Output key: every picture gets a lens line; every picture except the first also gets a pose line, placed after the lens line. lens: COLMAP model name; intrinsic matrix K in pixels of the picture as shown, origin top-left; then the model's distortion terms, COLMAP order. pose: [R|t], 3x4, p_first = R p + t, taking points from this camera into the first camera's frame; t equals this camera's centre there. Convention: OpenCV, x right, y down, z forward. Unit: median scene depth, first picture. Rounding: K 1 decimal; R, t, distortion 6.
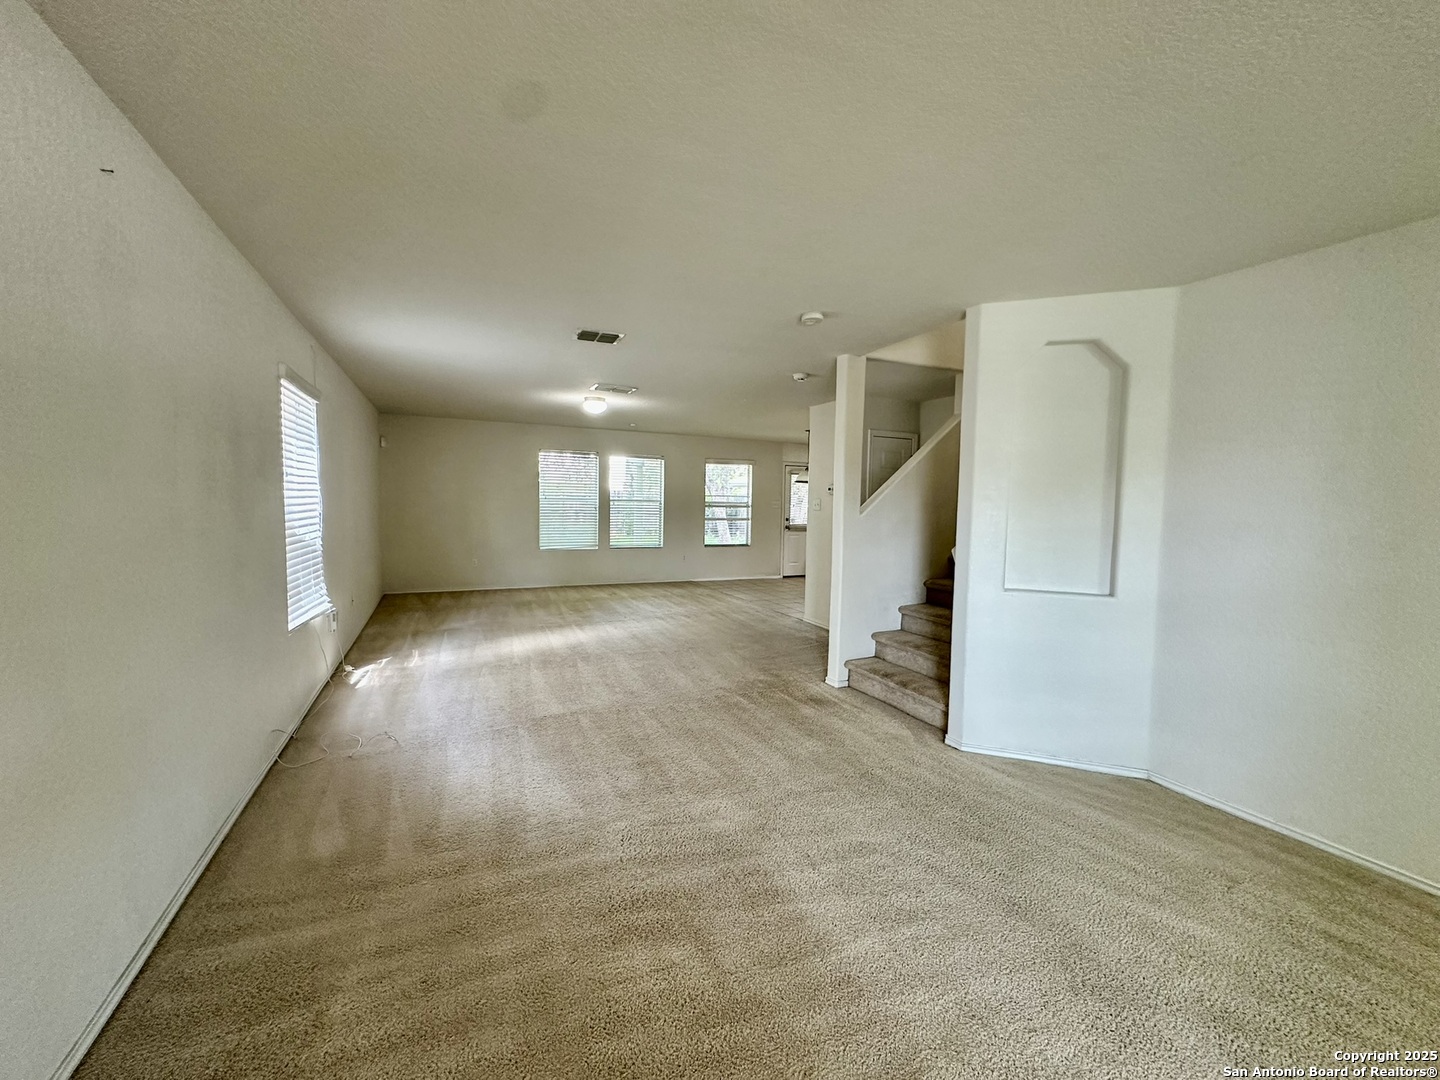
lens RADIAL K [[575.3, 0, 721.5], [0, 575.3, 535.3], [0, 0, 1]] dist [-0.003099, 0.000425]
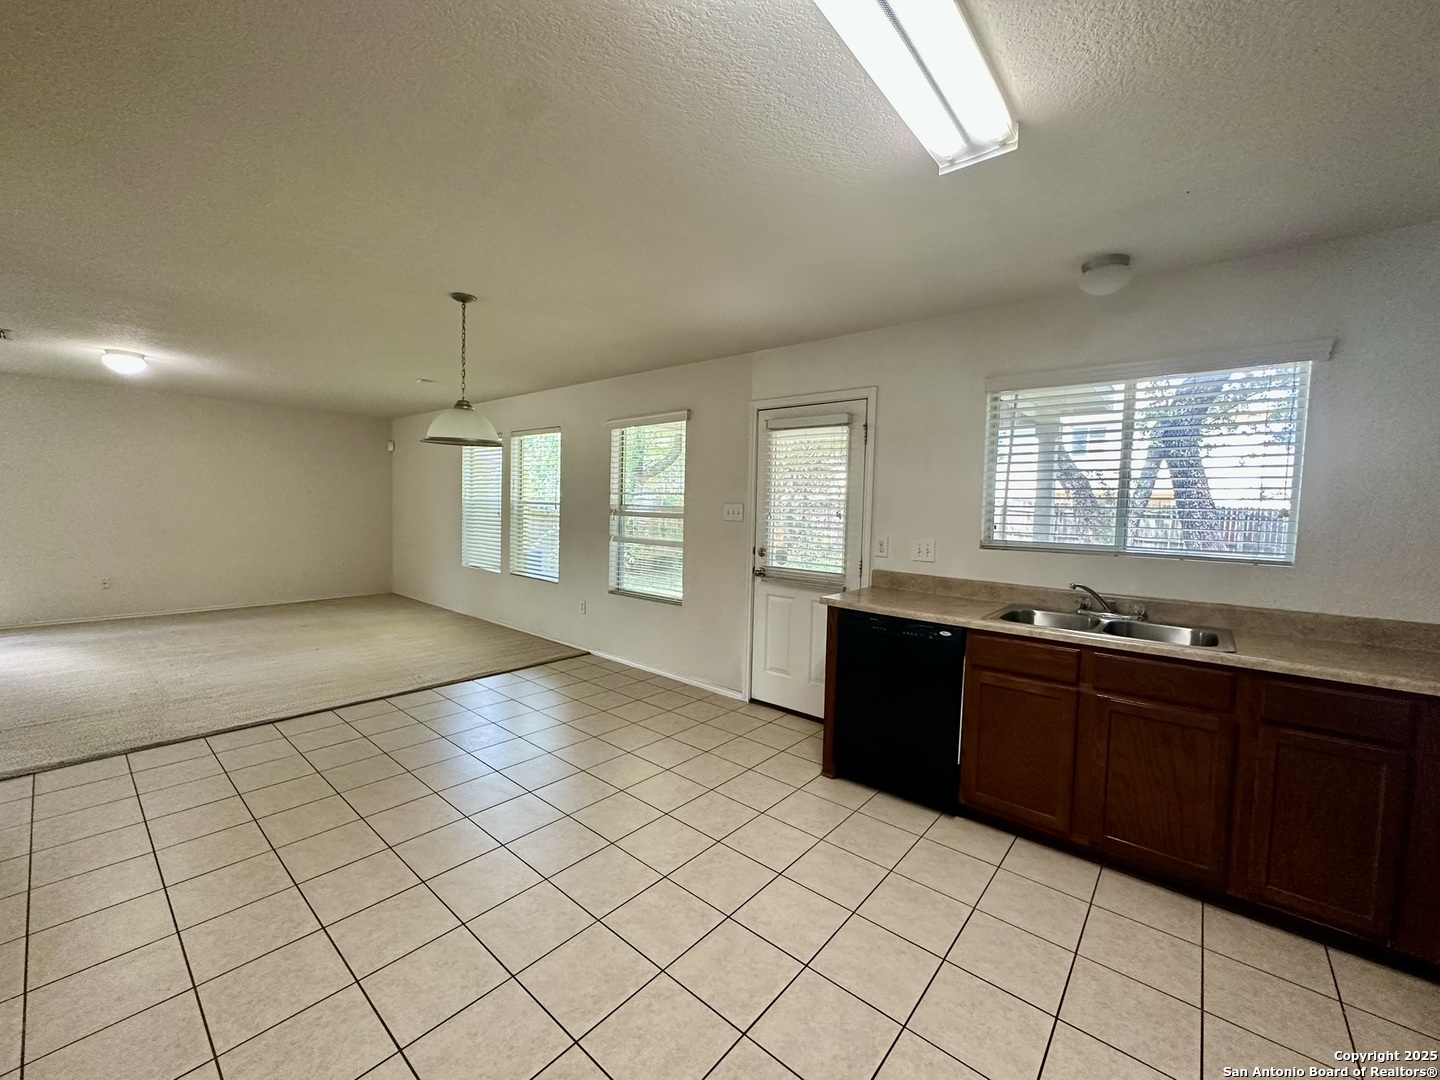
lens RADIAL K [[575.3, 0, 721.5], [0, 575.3, 535.3], [0, 0, 1]] dist [-0.003099, 0.000425]
pose [[0.430742, 0.036097, -0.901753, 0.448832], [-0.076223, 0.997085, 0.003503, -0.038249], [0.899251, 0.067226, 0.432237, 0.820118]]
